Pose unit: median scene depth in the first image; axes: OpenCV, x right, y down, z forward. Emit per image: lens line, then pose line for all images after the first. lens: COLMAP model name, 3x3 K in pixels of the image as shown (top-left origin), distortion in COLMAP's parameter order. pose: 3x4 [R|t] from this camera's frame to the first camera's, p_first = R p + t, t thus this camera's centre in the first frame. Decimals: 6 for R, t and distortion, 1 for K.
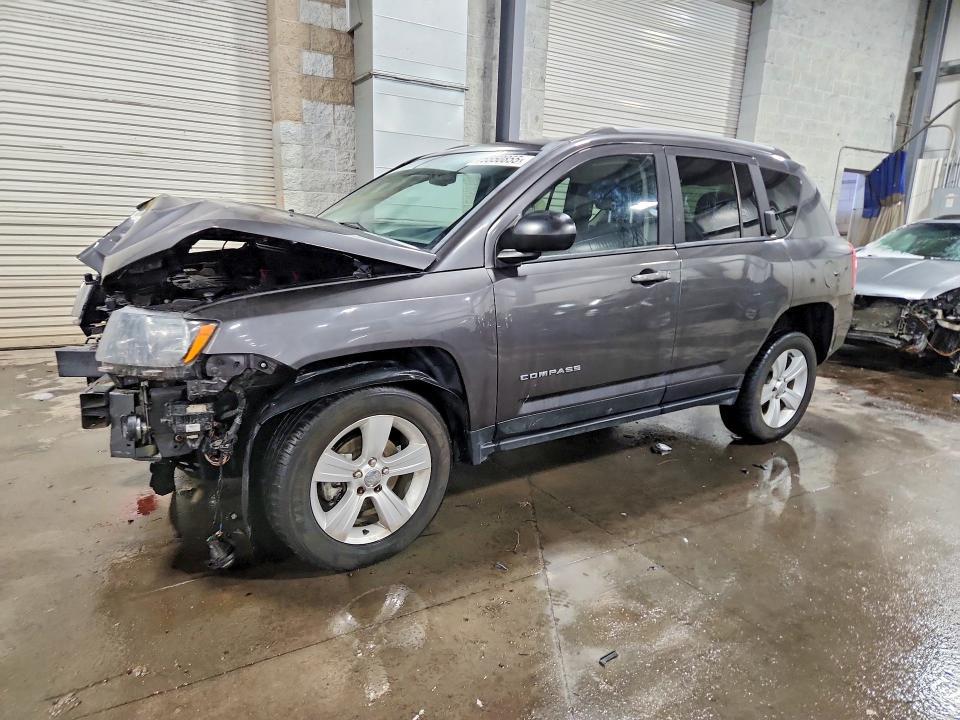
lens RADIAL K [[643.6, 0, 480.9], [0, 643.6, 361.8], [0, 0, 1]] dist [0.016955, -0.001656]
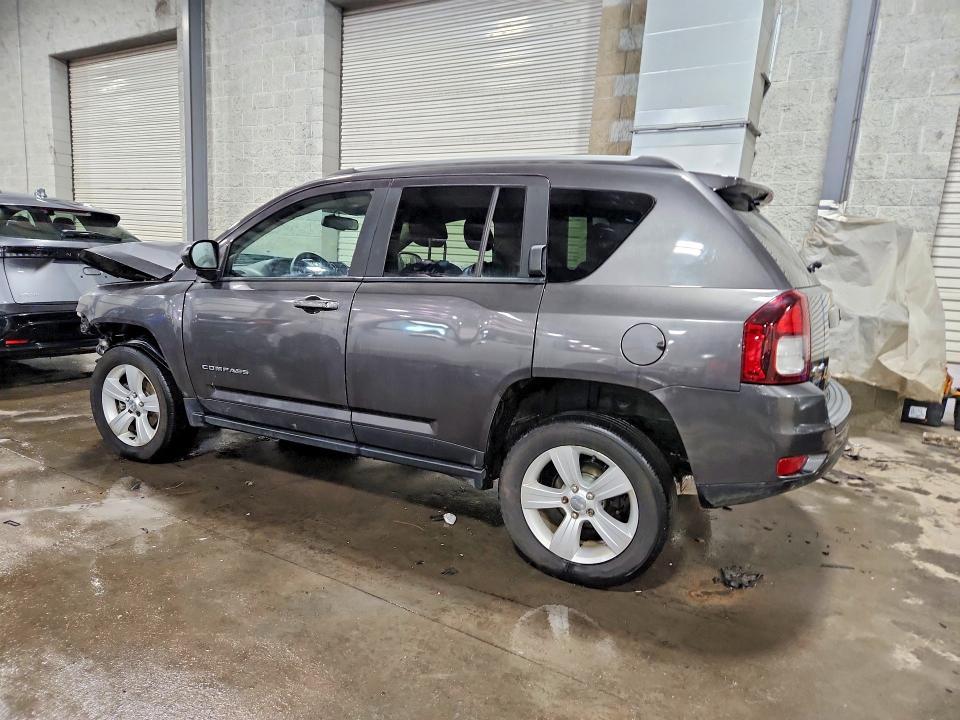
lens RADIAL K [[643.6, 0, 480.2], [0, 643.6, 361.2], [0, 0, 1]] dist [0.016955, -0.001656]
pose [[0.451950, 0.120525, -0.883864, 1.332709], [-0.220766, 0.975120, 0.020084, -0.124055], [0.864294, 0.186050, 0.467313, 0.781761]]
